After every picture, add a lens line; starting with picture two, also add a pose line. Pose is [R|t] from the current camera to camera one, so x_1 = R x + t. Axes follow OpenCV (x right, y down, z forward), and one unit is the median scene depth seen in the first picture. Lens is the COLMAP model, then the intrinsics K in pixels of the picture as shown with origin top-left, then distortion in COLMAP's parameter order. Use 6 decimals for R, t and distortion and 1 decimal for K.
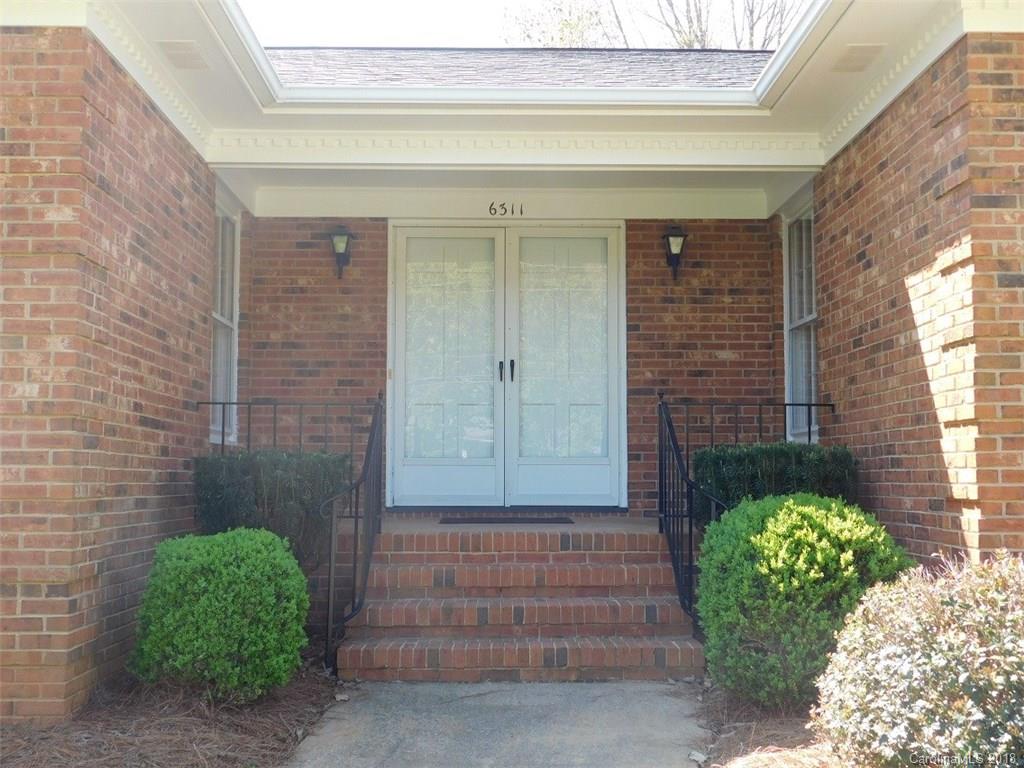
lens RADIAL K [[1149.2, 0, 512.0], [0, 1149.2, 384.0], [0, 0, 1]] dist [0.001508, 0.001913]
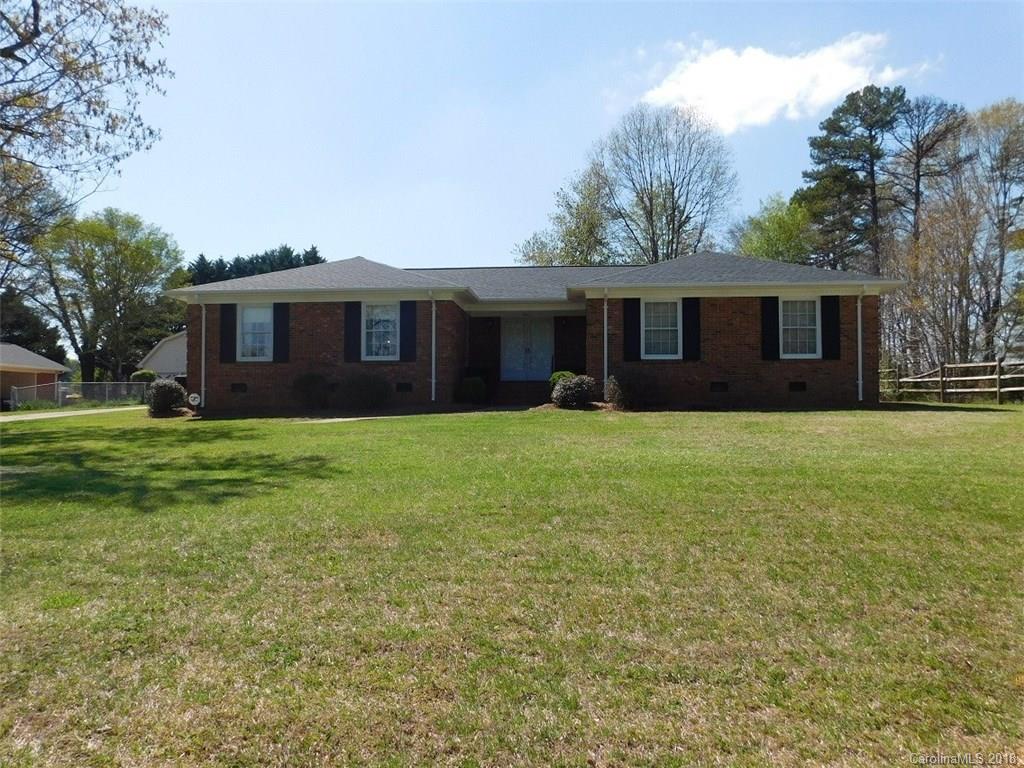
lens RADIAL K [[650.3, 0, 512.0], [0, 650.3, 384.0], [0, 0, 1]] dist [-0.023785, -0.000575]
pose [[0.993426, -0.002605, -0.114447, 0.300590], [0.007769, 0.998970, 0.044698, 0.005454], [0.114212, -0.045293, 0.992423, -2.024837]]
